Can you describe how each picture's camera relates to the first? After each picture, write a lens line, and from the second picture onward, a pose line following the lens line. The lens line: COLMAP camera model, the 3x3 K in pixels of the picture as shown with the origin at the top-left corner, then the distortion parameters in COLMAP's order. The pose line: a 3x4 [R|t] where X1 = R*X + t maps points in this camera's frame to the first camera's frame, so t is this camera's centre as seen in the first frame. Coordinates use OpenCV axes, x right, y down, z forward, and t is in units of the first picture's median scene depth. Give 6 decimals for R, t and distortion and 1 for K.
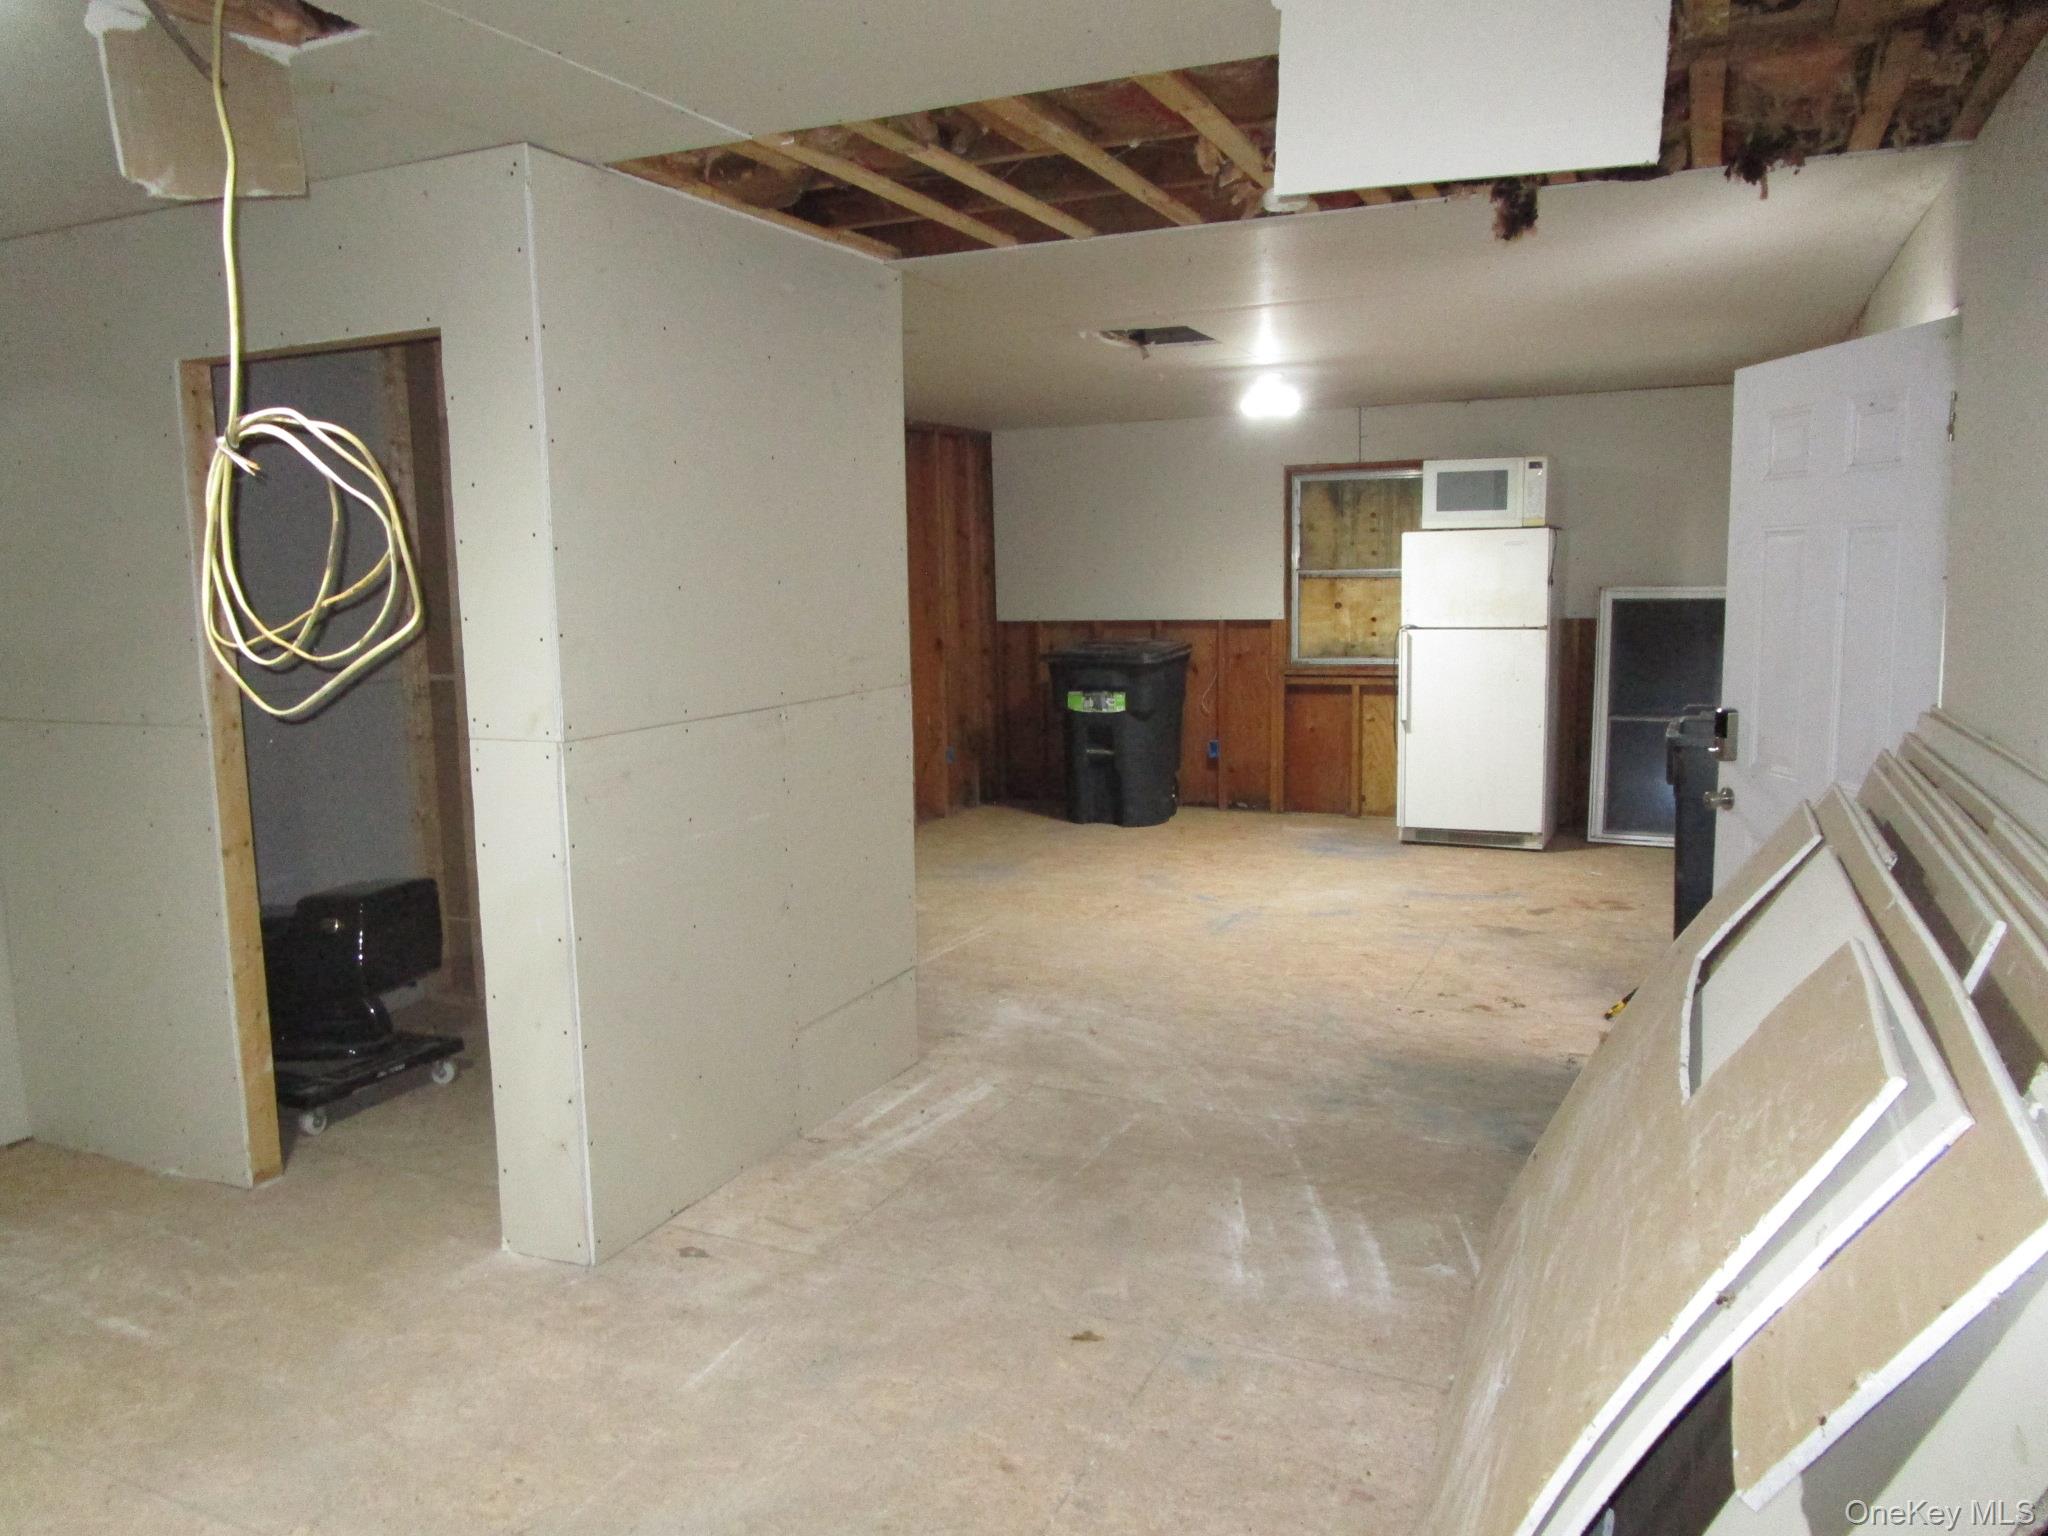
lens RADIAL K [[1476.4, 0, 1024.0], [0, 1476.4, 768.0], [0, 0, 1]] dist [-0.011341, 0.001605]
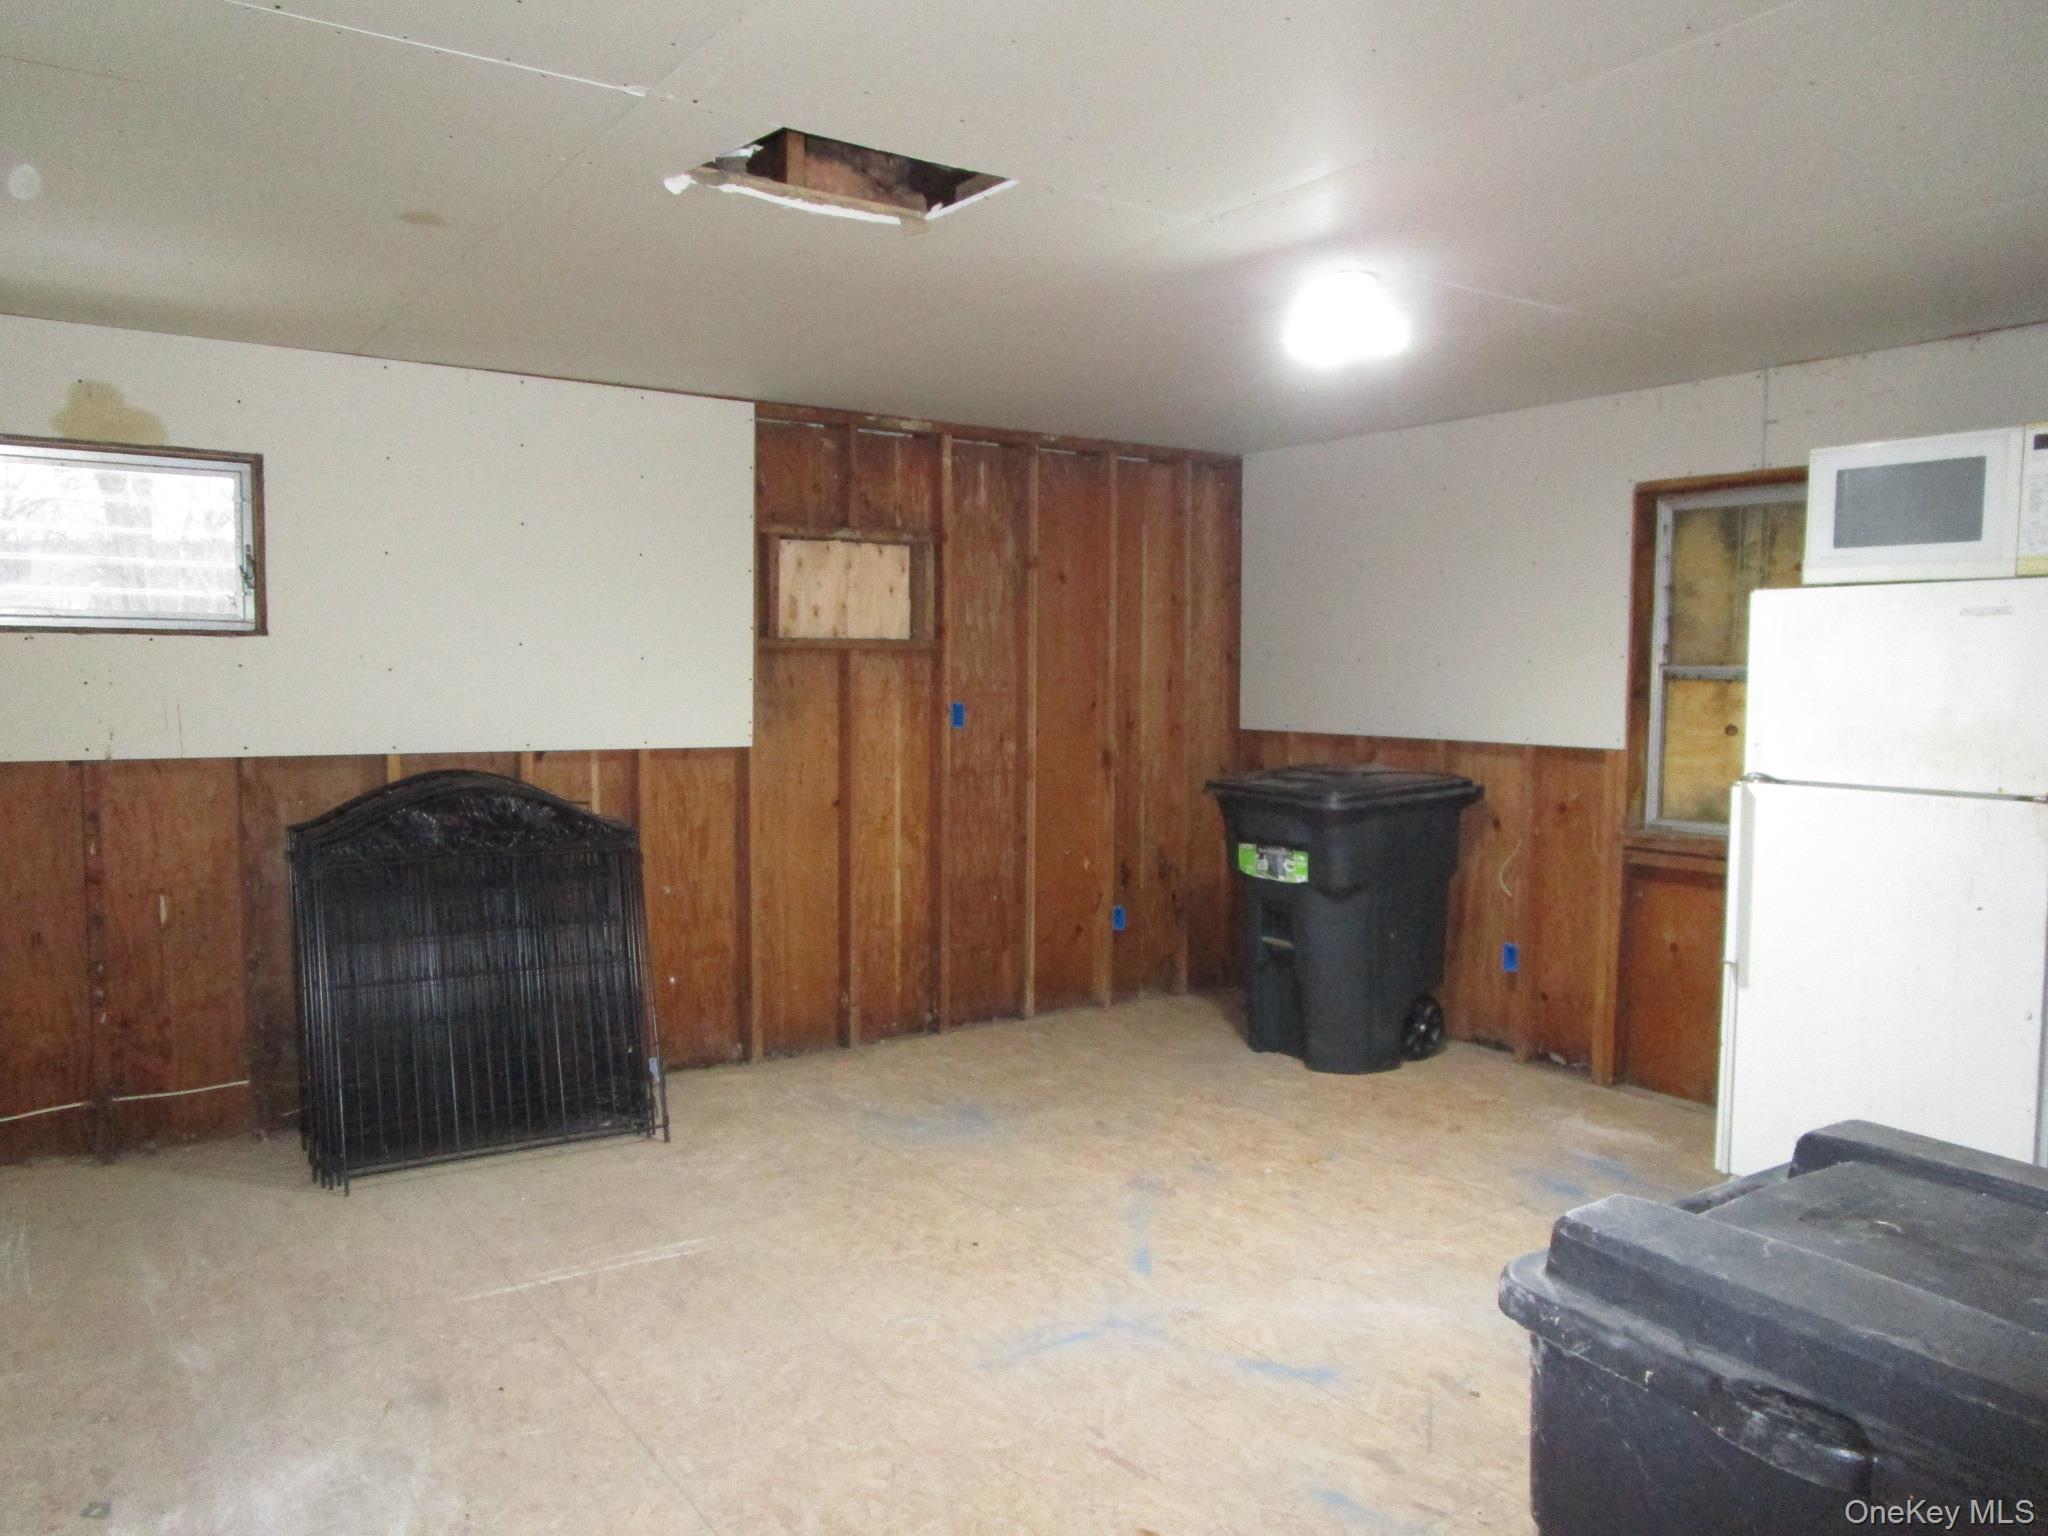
lens RADIAL K [[1476.4, 0, 1024.0], [0, 1476.4, 768.0], [0, 0, 1]] dist [-0.011341, 0.001605]
pose [[0.861634, 0.062808, -0.503630, 0.264176], [-0.095516, 0.994649, -0.039369, -0.048968], [0.498462, 0.082026, 0.863022, 0.393271]]
